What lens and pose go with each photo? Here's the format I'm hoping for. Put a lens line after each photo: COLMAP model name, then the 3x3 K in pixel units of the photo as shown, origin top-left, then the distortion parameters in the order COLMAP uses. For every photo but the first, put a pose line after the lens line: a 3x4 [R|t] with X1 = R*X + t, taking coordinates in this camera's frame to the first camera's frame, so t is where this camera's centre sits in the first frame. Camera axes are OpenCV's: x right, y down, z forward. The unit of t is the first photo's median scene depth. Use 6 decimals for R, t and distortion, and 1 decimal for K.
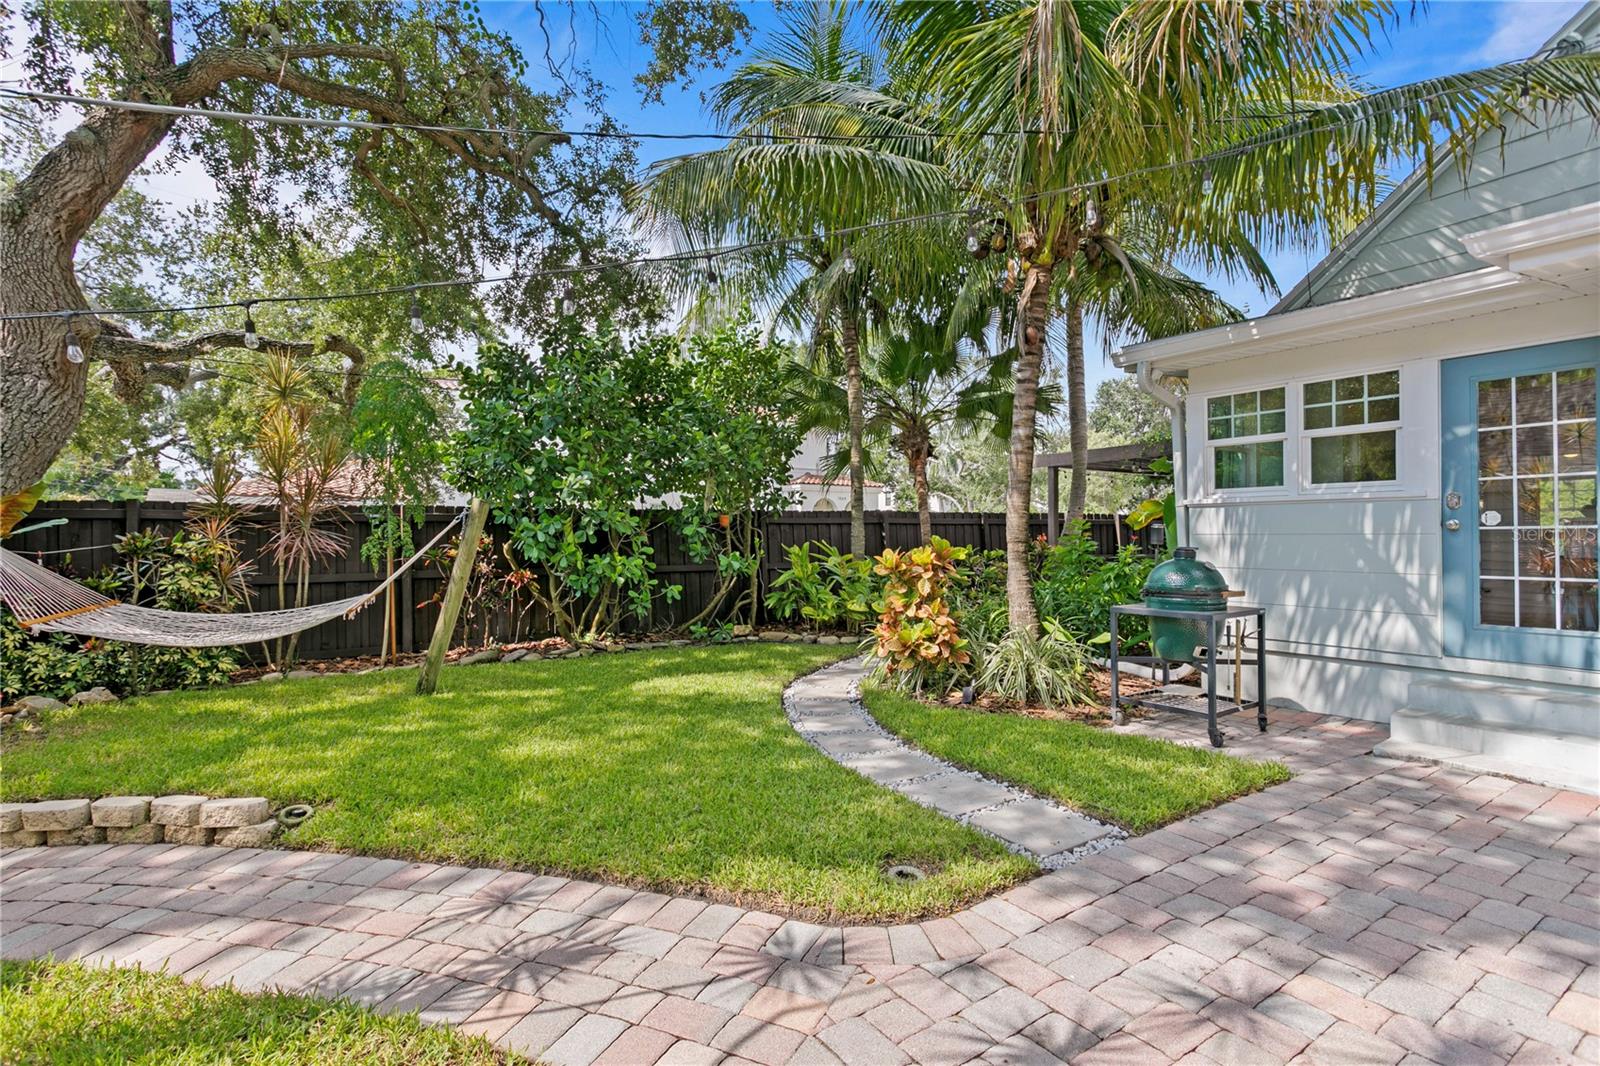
lens RADIAL K [[767.0, 0, 770.3], [0, 767.0, 521.6], [0, 0, 1]] dist [0.006111, -0.001729]
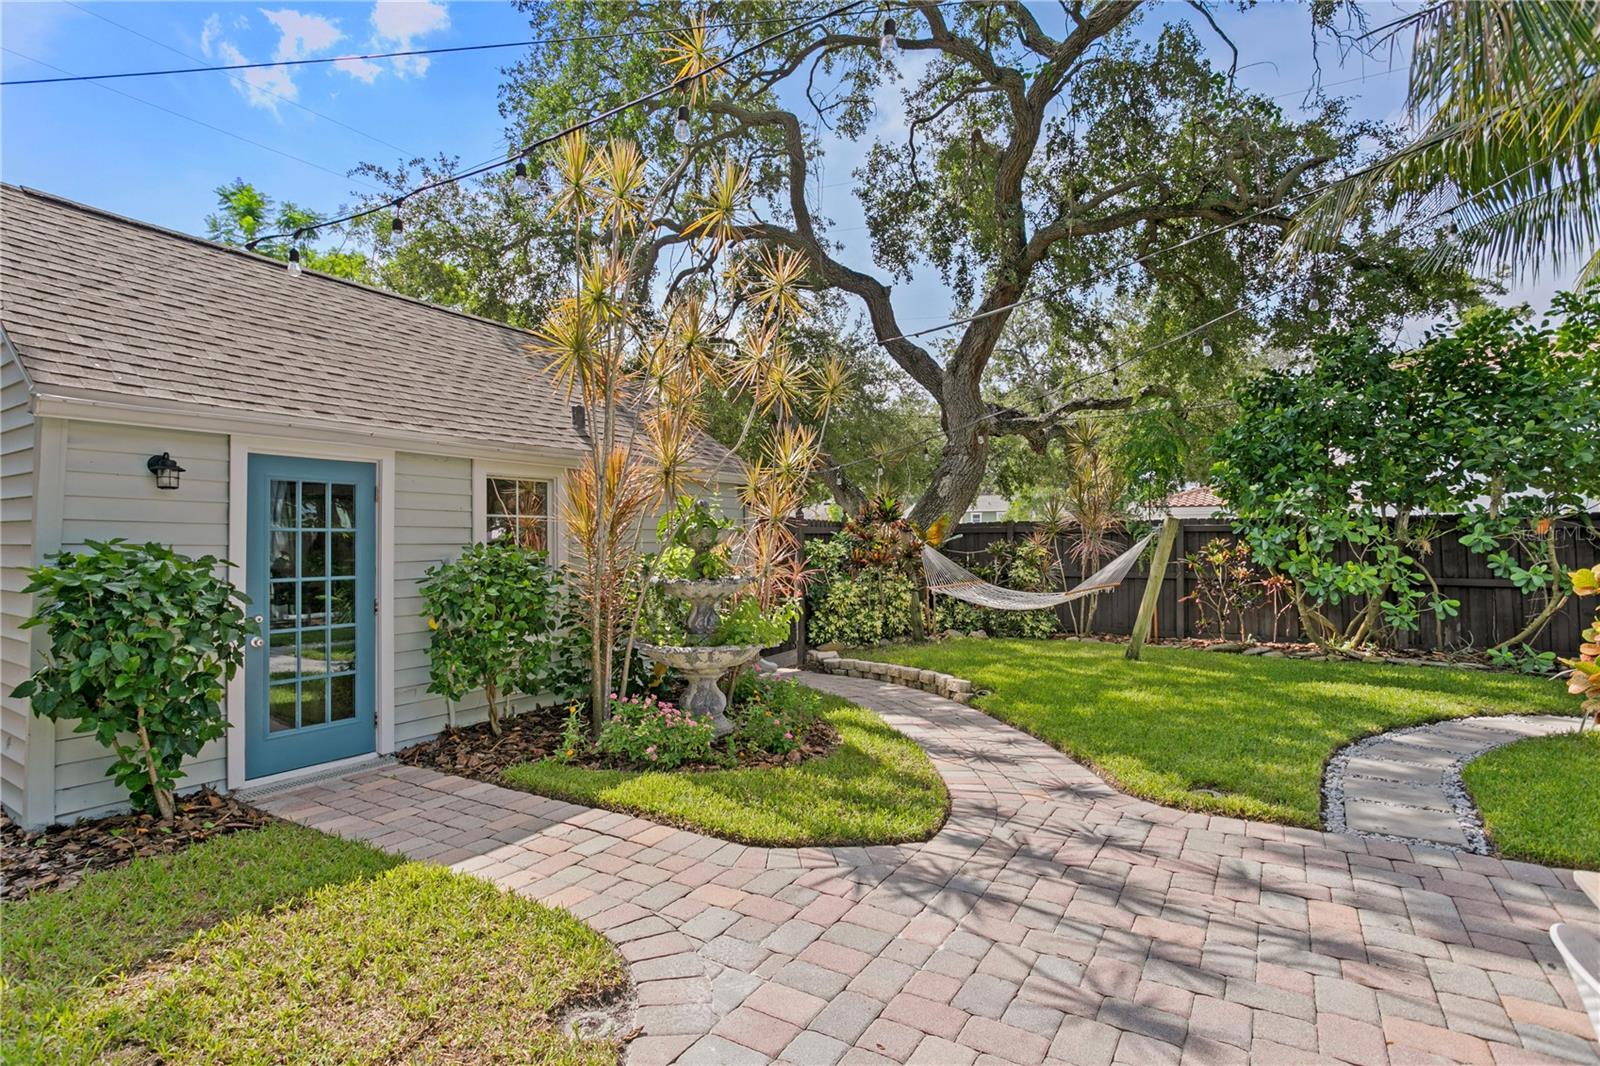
lens RADIAL K [[778.9, 0, 790.1], [0, 778.9, 527.9], [0, 0, 1]] dist [-0.001770, 0.000764]
pose [[0.418629, -0.012170, -0.908076, 0.424323], [0.014887, 0.999868, -0.006537, -0.008678], [0.908035, -0.010782, 0.418755, -0.100724]]
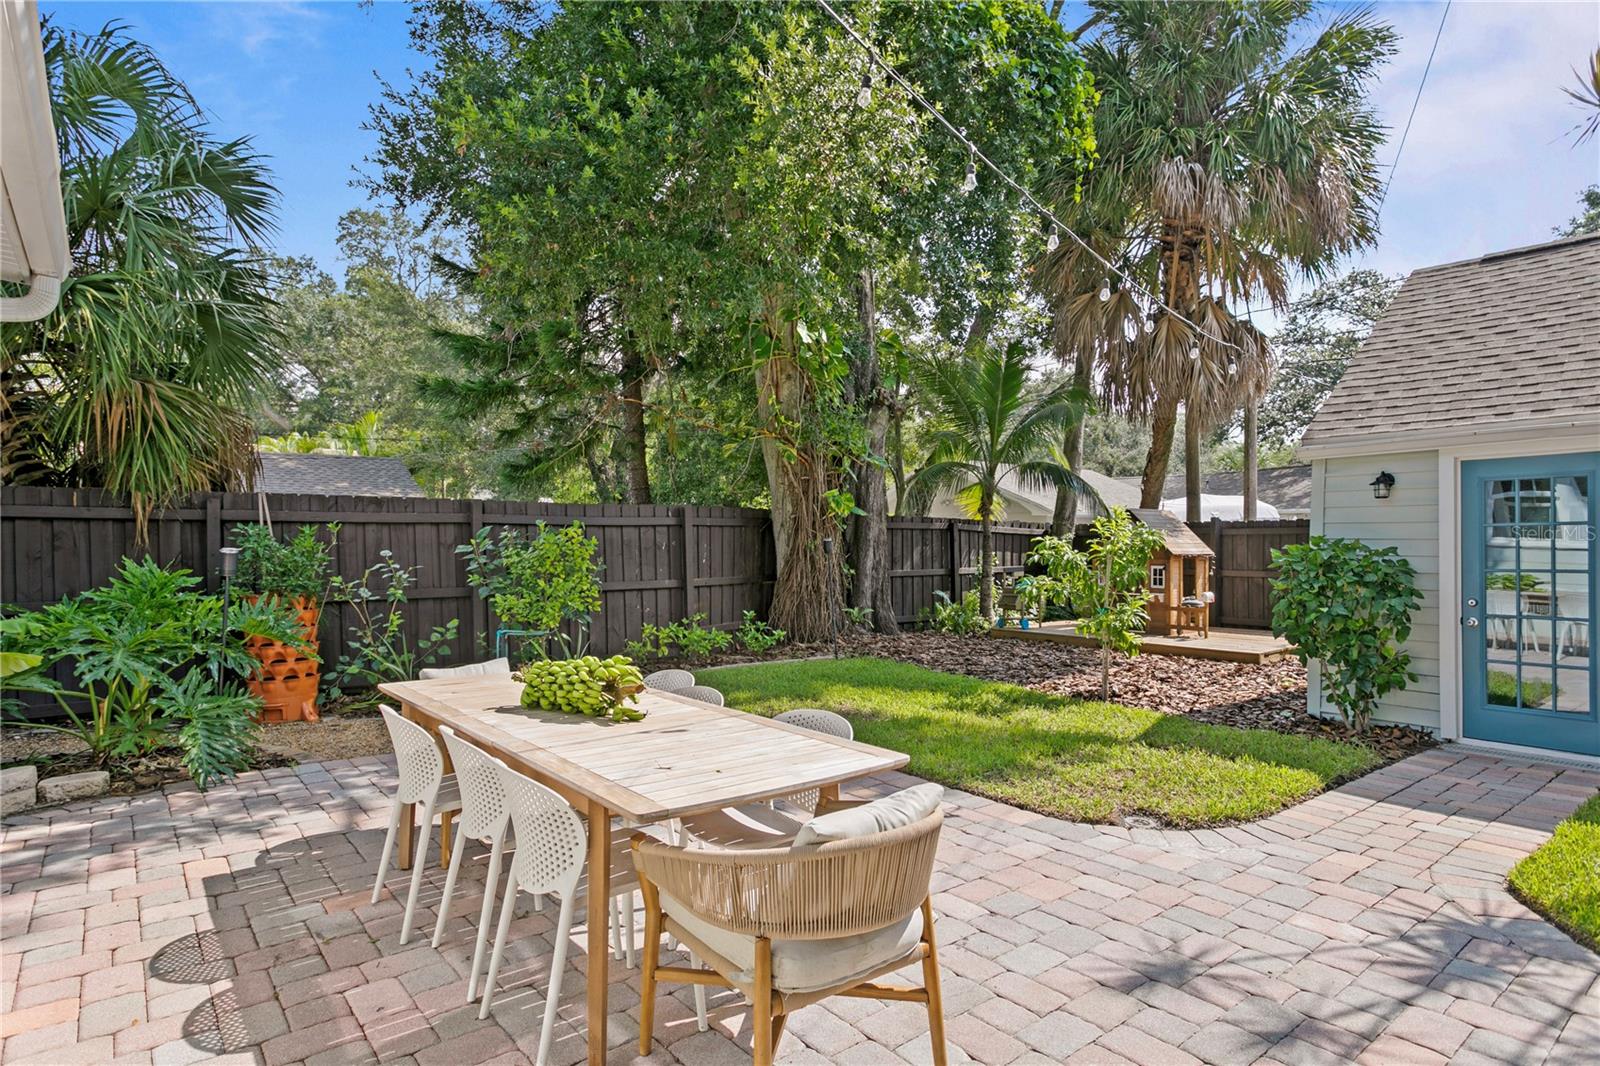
lens RADIAL K [[866.3, 0, 788.5], [0, 866.3, 549.2], [0, 0, 1]] dist [-0.001795, 0.001308]
pose [[-0.995826, 0.009319, -0.090796, 0.395338], [0.010177, 0.999908, -0.008989, 0.004270], [0.090703, -0.009875, -0.995829, 0.469475]]
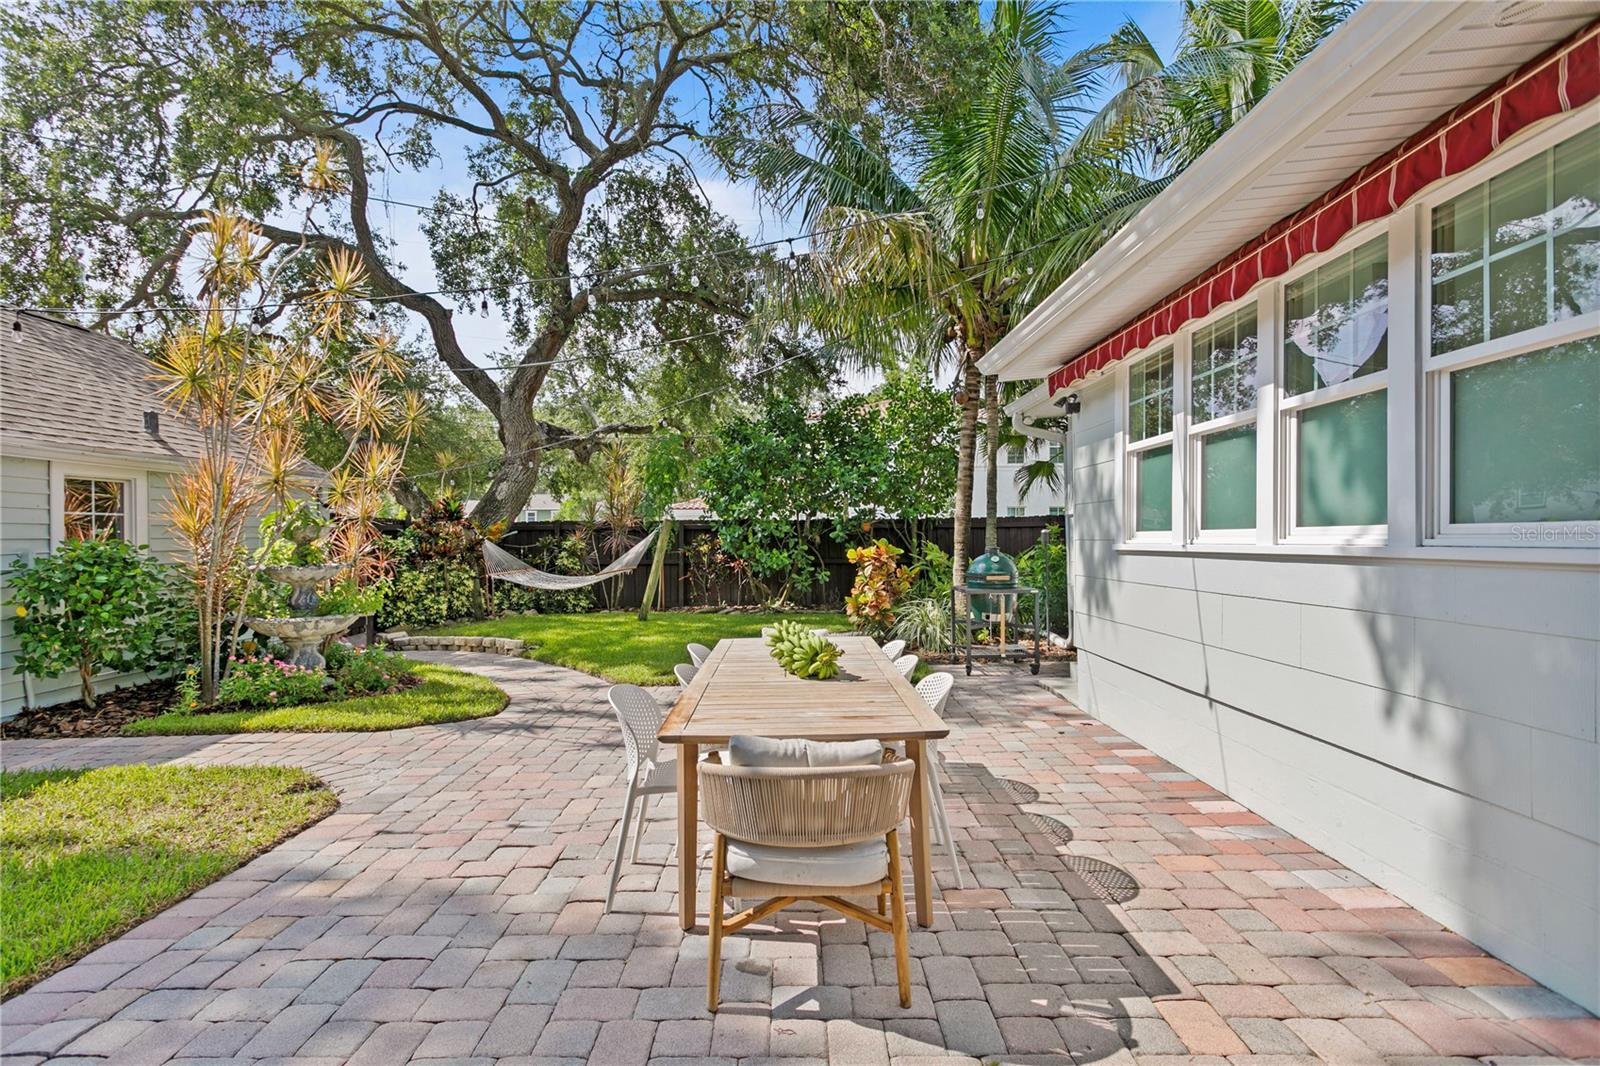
lens RADIAL K [[767.0, 0, 774.4], [0, 767.0, 526.6], [0, 0, 1]] dist [0.006111, -0.001729]
pose [[0.826563, -0.008401, -0.562781, 0.685536], [0.011668, 0.999929, 0.002211, -0.008808], [0.562723, -0.008394, 0.826603, -0.300308]]
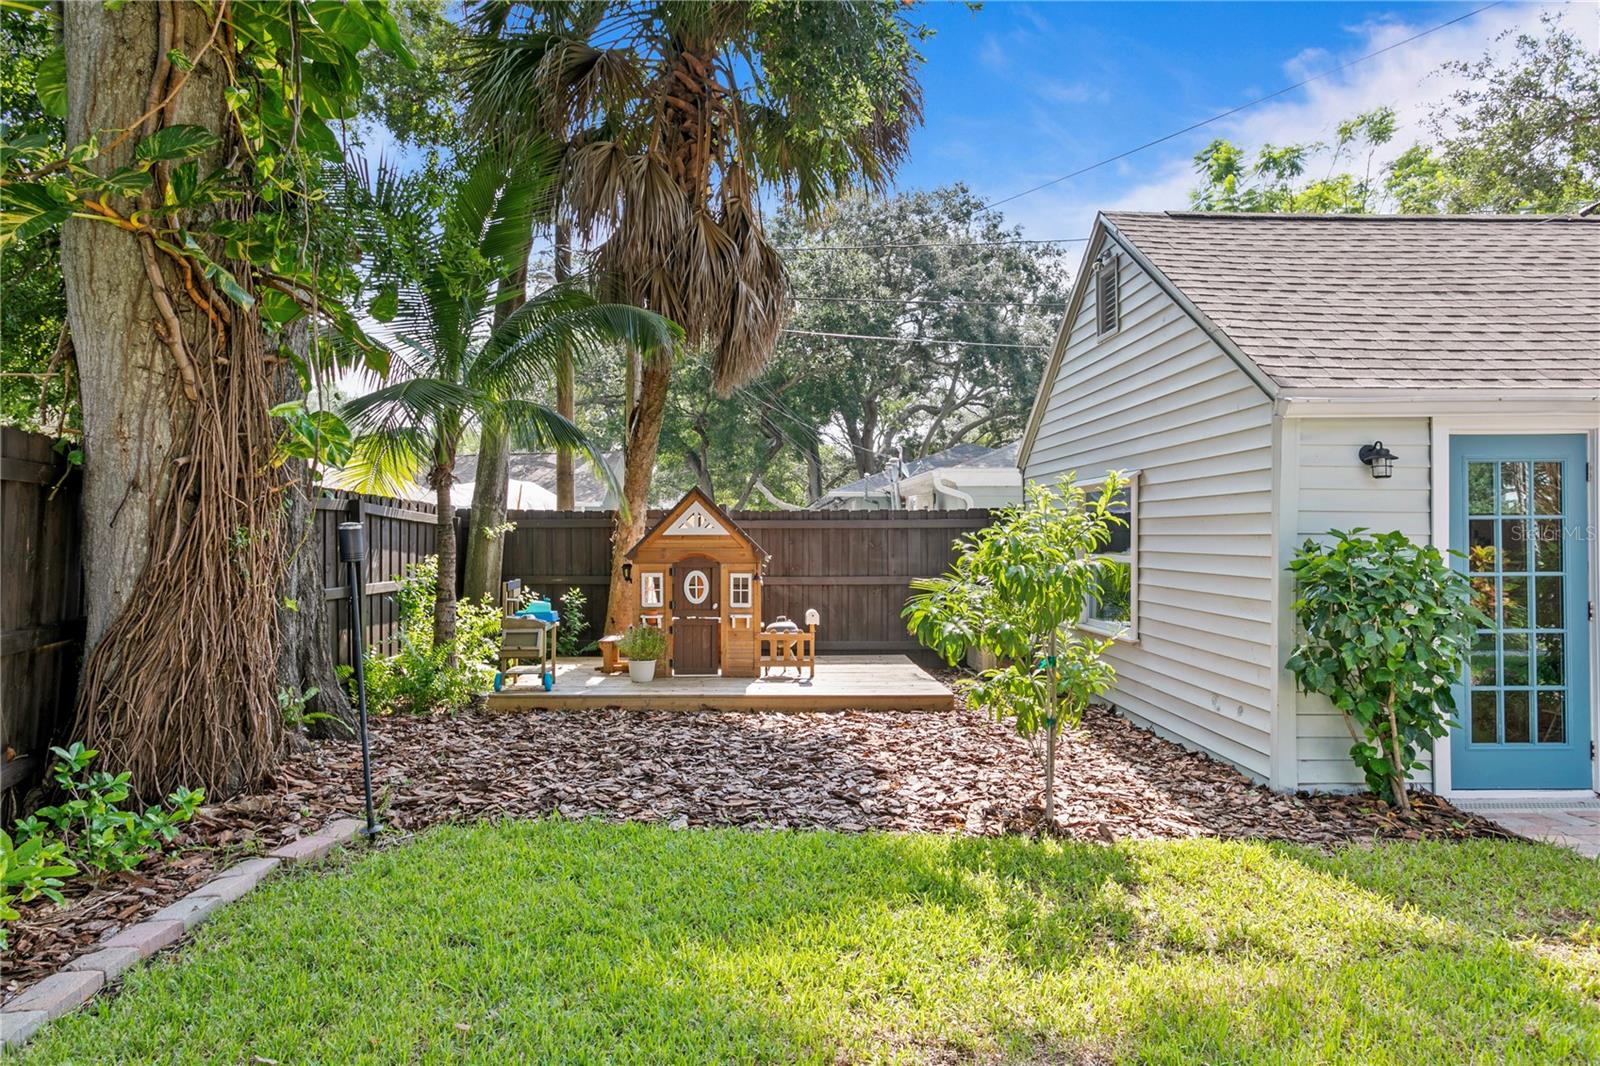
lens RADIAL K [[978.7, 0, 795.7], [0, 978.7, 533.3], [0, 0, 1]] dist [0.003683, 0.000639]
pose [[-0.524823, 0.002487, -0.851208, 0.532339], [0.016697, 0.999833, -0.007374, -0.009428], [0.851048, -0.018083, -0.524777, -0.247578]]
